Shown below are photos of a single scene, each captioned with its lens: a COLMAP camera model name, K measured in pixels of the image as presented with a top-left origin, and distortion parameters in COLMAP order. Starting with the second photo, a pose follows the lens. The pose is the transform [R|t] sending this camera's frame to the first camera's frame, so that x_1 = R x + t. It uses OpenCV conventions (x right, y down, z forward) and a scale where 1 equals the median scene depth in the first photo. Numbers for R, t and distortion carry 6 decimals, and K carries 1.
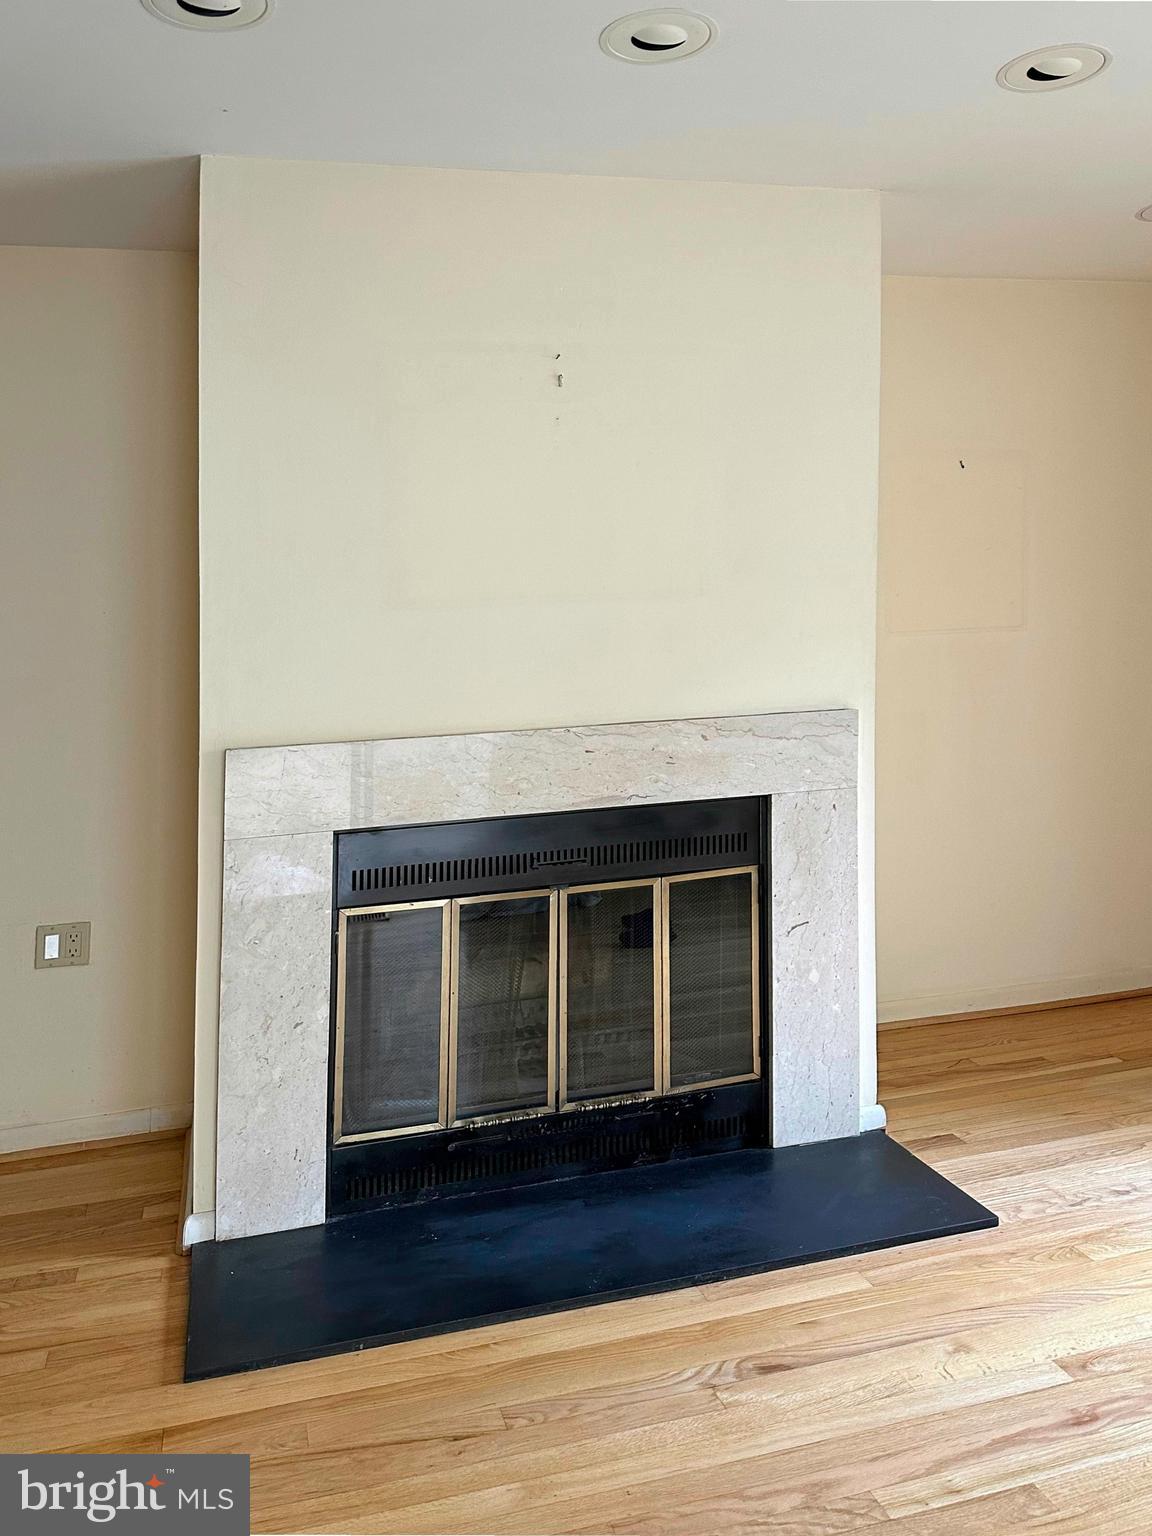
lens RADIAL K [[1136.3, 0, 516.0], [0, 1136.3, 722.0], [0, 0, 1]] dist [0.047606, -0.041311]
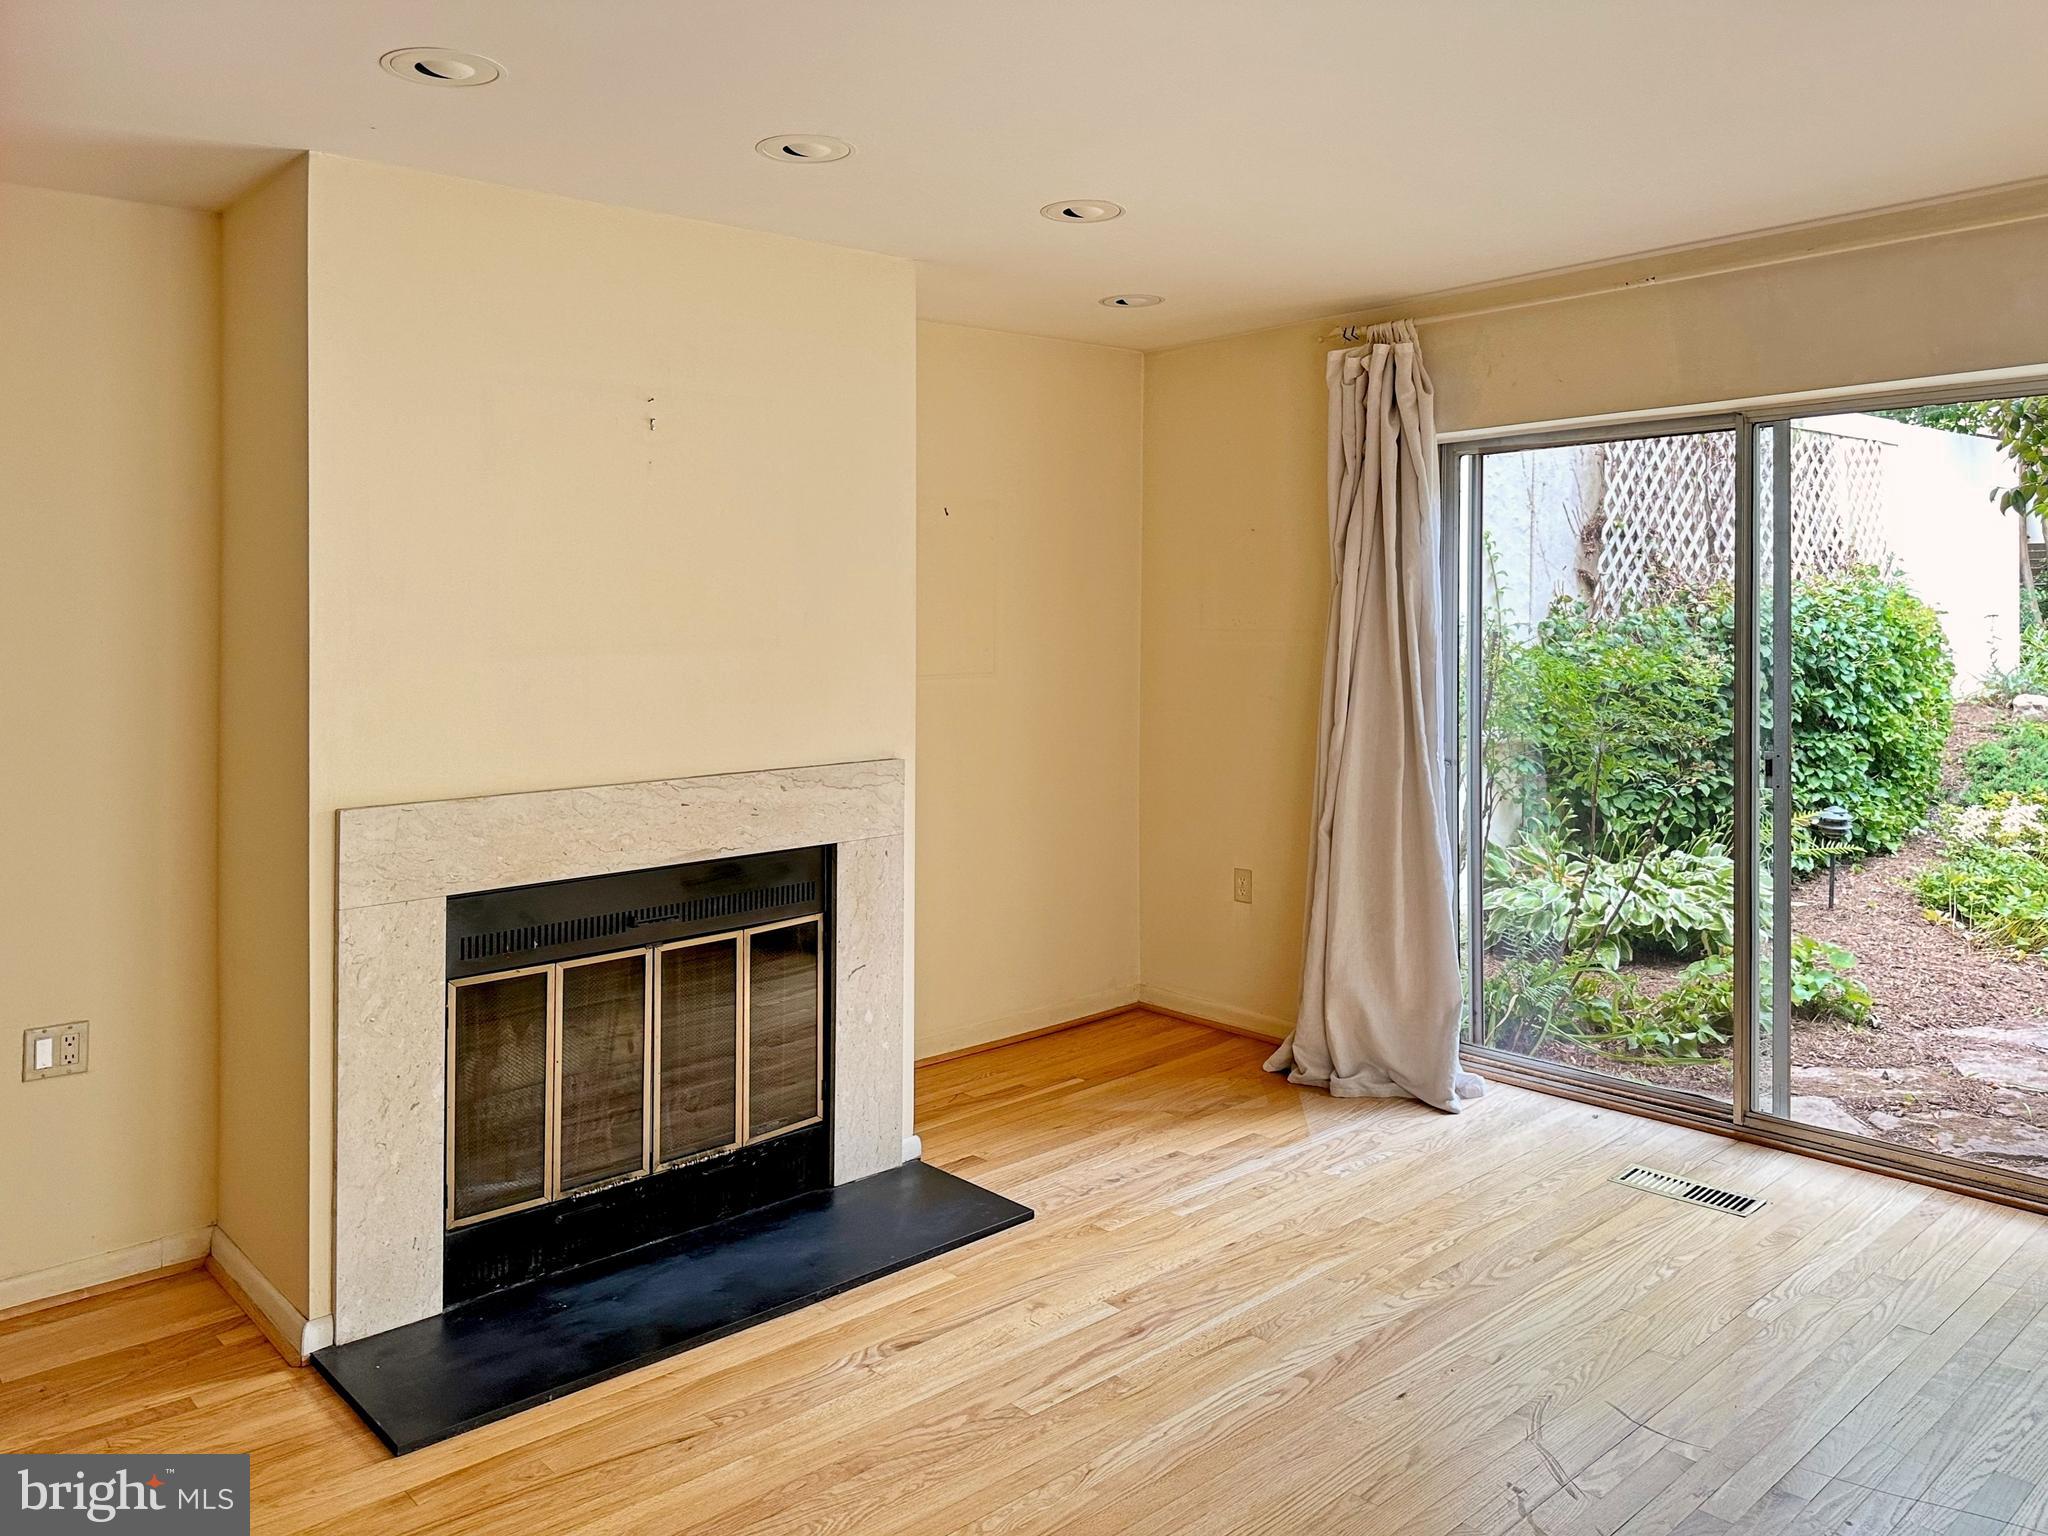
lens RADIAL K [[1515.1, 0, 1024.0], [0, 1515.1, 768.0], [0, 0, 1]] dist [0.047606, -0.041311]
pose [[0.863215, -0.002118, 0.504832, -0.377138], [-0.006639, 0.999857, 0.015548, -0.030766], [-0.504792, -0.016773, 0.863078, -0.306435]]
